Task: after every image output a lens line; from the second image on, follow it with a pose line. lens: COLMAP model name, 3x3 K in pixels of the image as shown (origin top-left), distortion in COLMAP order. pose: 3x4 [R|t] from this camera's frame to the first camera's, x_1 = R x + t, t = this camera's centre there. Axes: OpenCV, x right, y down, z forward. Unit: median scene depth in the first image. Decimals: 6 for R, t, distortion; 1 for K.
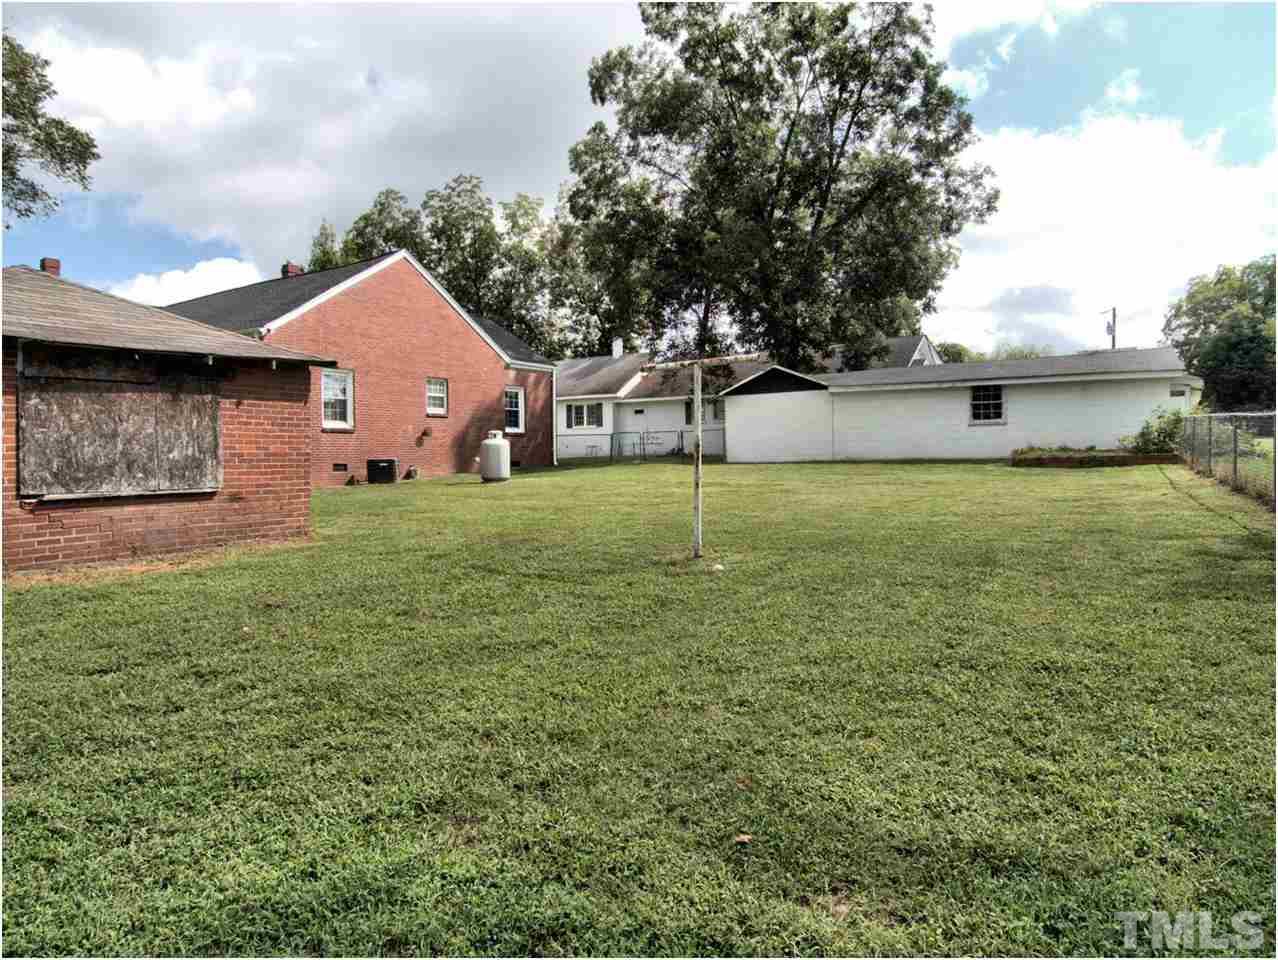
lens RADIAL K [[814.3, 0, 629.4], [0, 814.3, 473.4], [0, 0, 1]] dist [-0.040502, 0.000837]
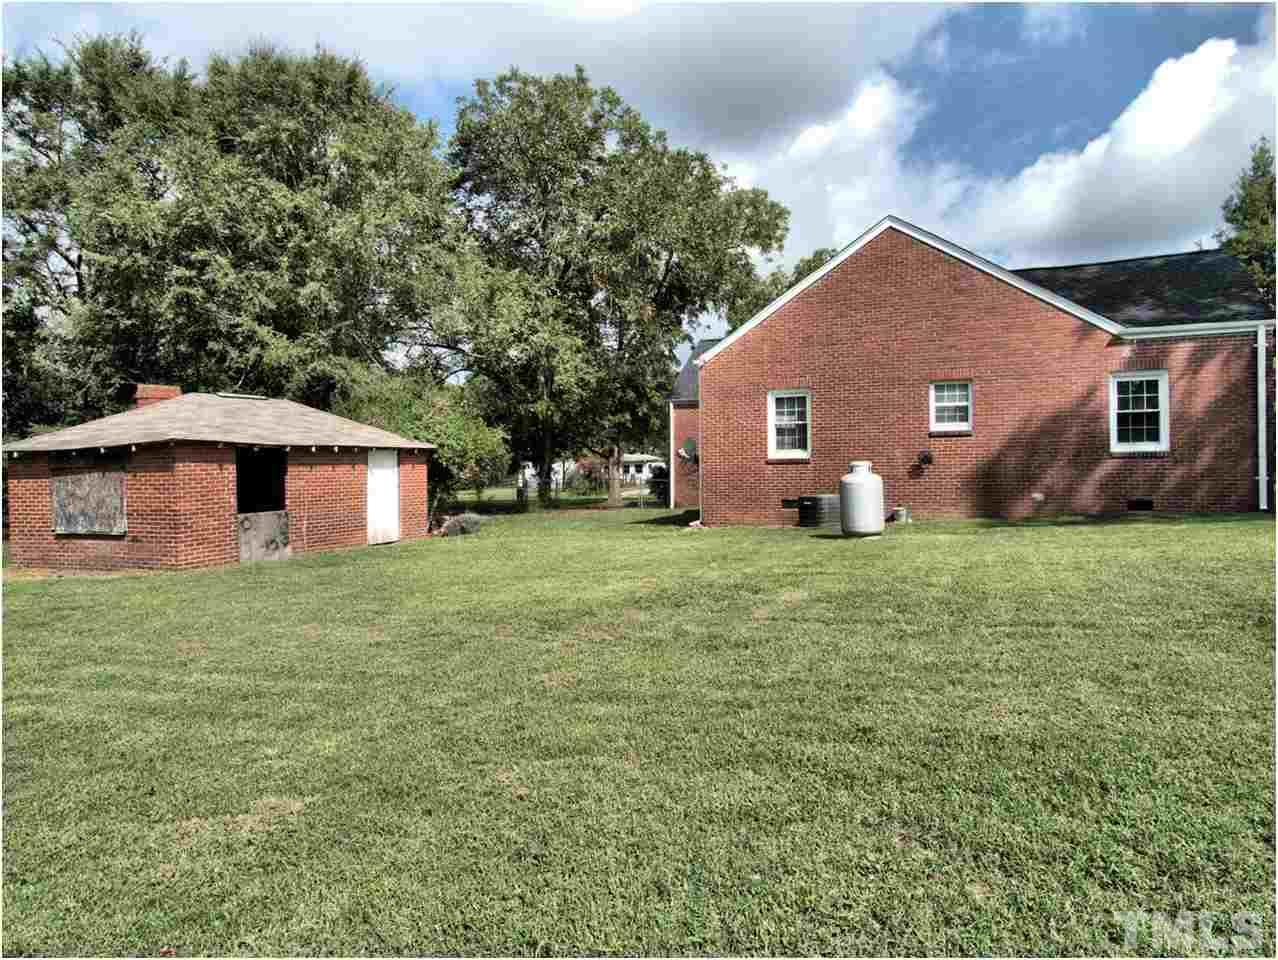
lens RADIAL K [[814.3, 0, 629.4], [0, 814.3, 473.4], [0, 0, 1]] dist [-0.040502, 0.000837]
pose [[0.151948, 0.011080, -0.988326, 0.420709], [-0.007213, 0.999923, 0.010101, -0.042933], [0.988362, 0.005594, 0.152016, 0.632915]]
